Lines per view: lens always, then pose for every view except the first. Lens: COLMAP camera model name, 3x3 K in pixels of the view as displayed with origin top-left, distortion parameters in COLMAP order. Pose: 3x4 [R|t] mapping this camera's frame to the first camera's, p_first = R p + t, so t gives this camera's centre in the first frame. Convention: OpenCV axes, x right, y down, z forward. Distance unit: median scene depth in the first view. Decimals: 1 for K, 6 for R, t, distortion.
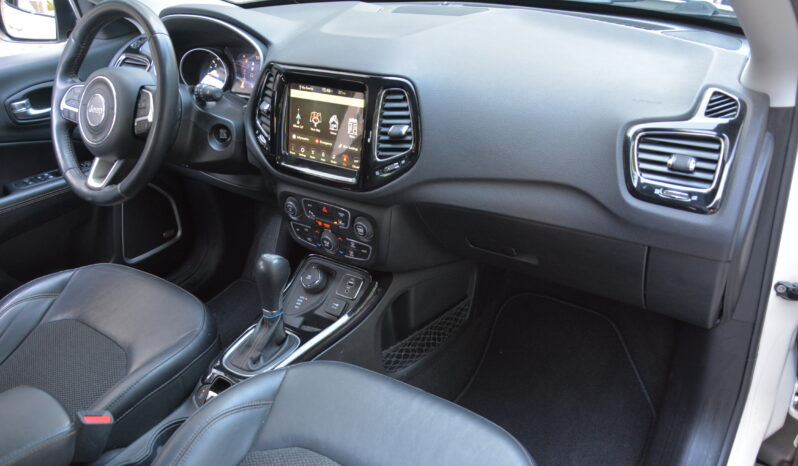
lens RADIAL K [[610.7, 0, 399.0], [0, 610.7, 233.0], [0, 0, 1]] dist [-0.042702, 0.004691]
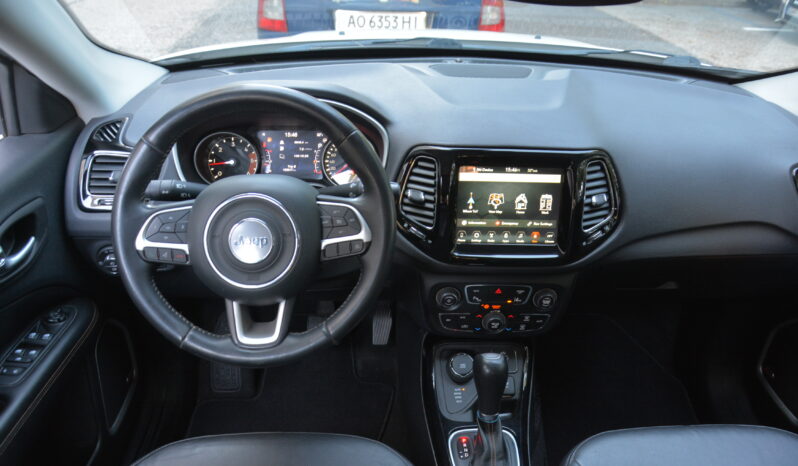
lens RADIAL K [[610.7, 0, 399.0], [0, 610.7, 233.0], [0, 0, 1]] dist [-0.042702, 0.004691]
pose [[0.797680, -0.208130, 0.566029, -0.797346], [0.212964, 0.975307, 0.058502, -0.224774], [-0.564228, 0.073878, 0.822307, 0.313798]]
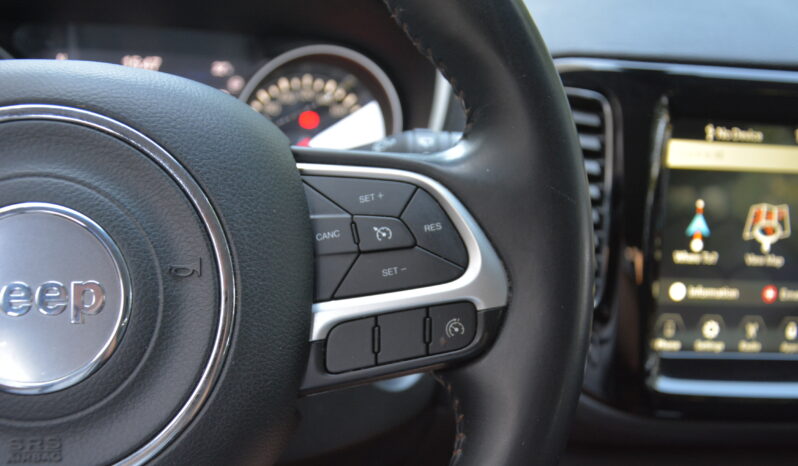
lens RADIAL K [[1024.3, 0, 399.0], [0, 1024.3, 233.0], [0, 0, 1]] dist [-0.015085, -0.029912]
pose [[0.712326, -0.096878, 0.695130, -0.651143], [0.210875, 0.974208, -0.080319, -0.181166], [-0.669420, 0.203799, 0.714383, 0.742574]]
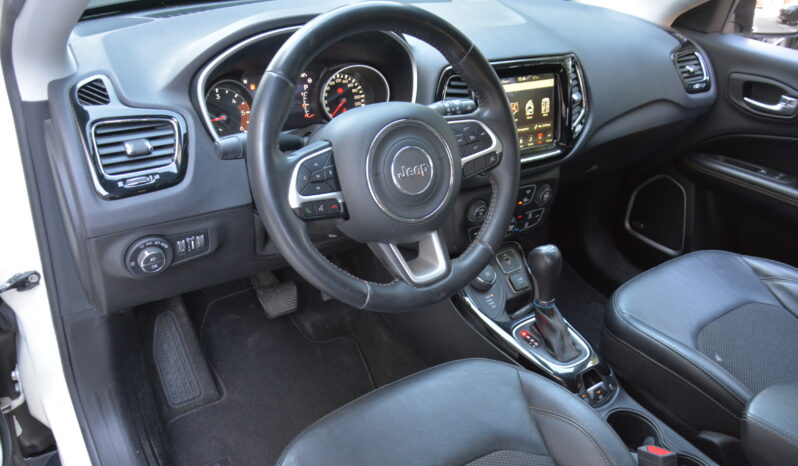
lens RADIAL K [[610.7, 0, 399.0], [0, 610.7, 233.0], [0, 0, 1]] dist [-0.042702, 0.004691]
pose [[0.345568, -0.385164, 0.855705, -1.148977], [0.356142, 0.897489, 0.260147, -0.333678], [-0.868185, 0.214854, 0.447317, 0.753008]]
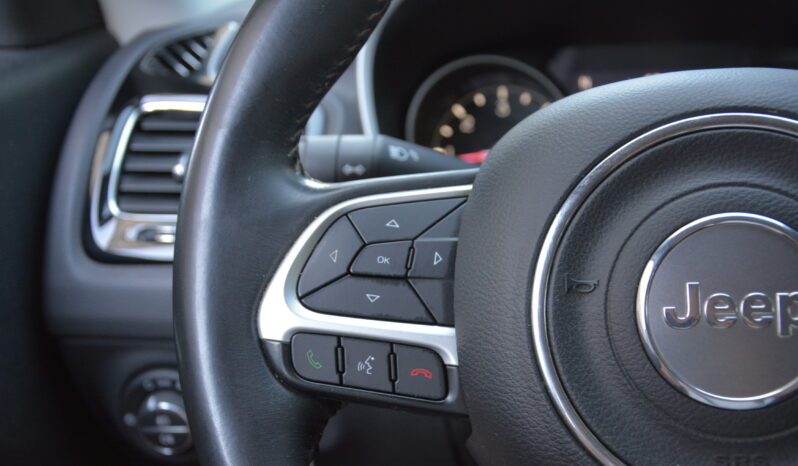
lens RADIAL K [[1024.3, 0, 399.0], [0, 1024.3, 233.0], [0, 0, 1]] dist [-0.015085, -0.029912]
pose [[0.906826, -0.096481, 0.410314, -0.726789], [0.182979, 0.967051, -0.177006, -0.196674], [-0.379716, 0.235592, 0.894601, 0.802868]]
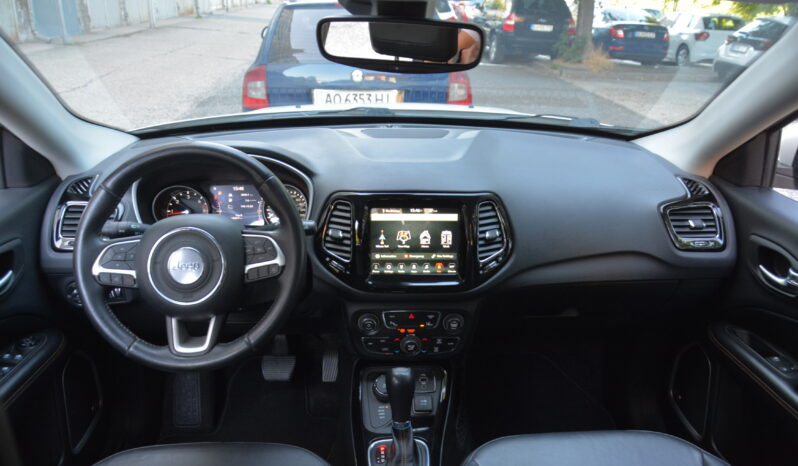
lens RADIAL K [[610.7, 0, 399.0], [0, 610.7, 233.0], [0, 0, 1]] dist [-0.042702, 0.004691]
pose [[0.793555, -0.151803, 0.589259, -0.797592], [0.231111, 0.971008, -0.061089, -0.127548], [-0.562902, 0.184662, 0.805631, 0.105016]]
